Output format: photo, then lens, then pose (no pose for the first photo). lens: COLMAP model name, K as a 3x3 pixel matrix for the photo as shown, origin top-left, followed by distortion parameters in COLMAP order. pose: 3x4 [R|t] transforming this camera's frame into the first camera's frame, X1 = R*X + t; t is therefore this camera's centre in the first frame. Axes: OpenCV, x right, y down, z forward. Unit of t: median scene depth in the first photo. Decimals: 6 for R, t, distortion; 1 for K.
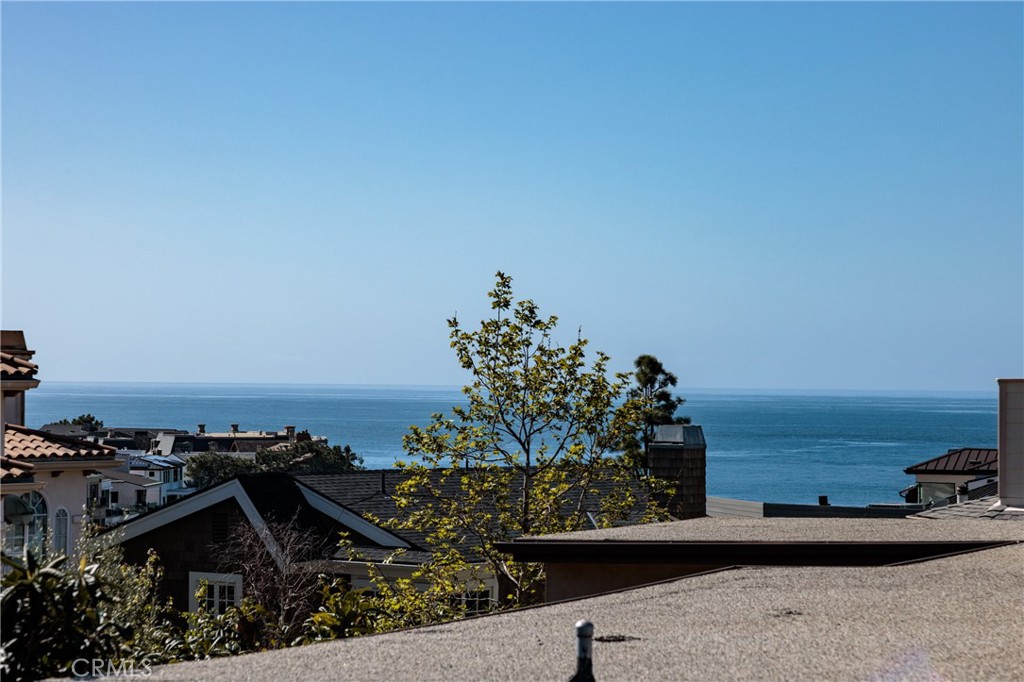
lens RADIAL K [[2699.8, 0, 512.0], [0, 2699.8, 341.0], [0, 0, 1]] dist [-0.048316, -0.252557]
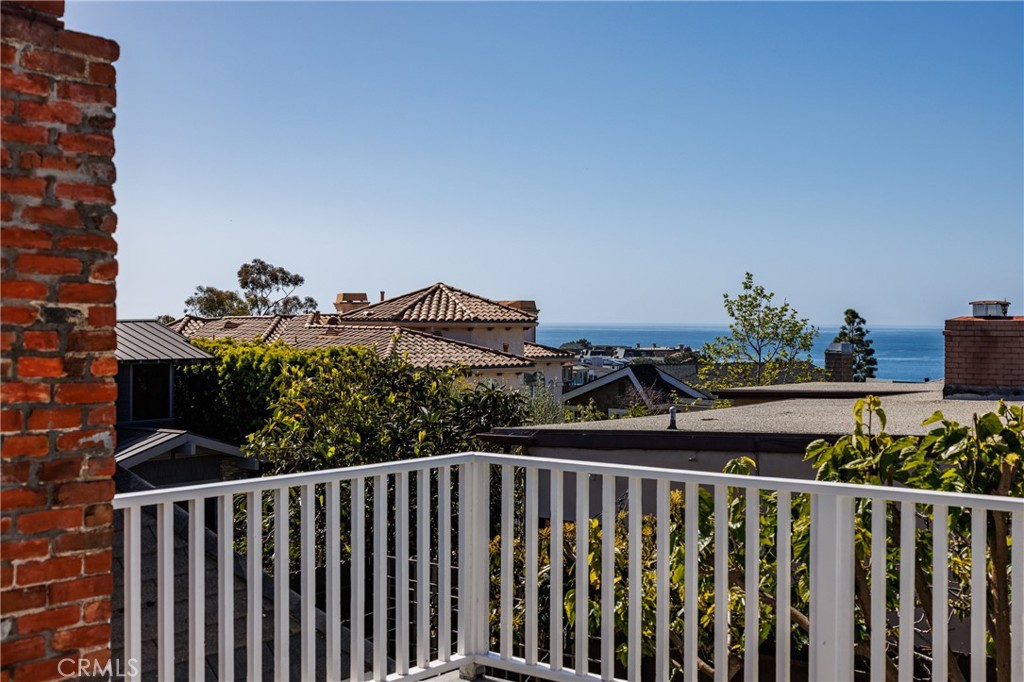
lens RADIAL K [[2234.3, 0, 512.0], [0, 2234.3, 341.0], [0, 0, 1]] dist [-0.007705, 0.000086]
pose [[0.963889, -0.000165, -0.266304, 0.294090], [0.006749, 0.999694, 0.023808, -0.014615], [0.266219, -0.024746, 0.963595, -0.796751]]
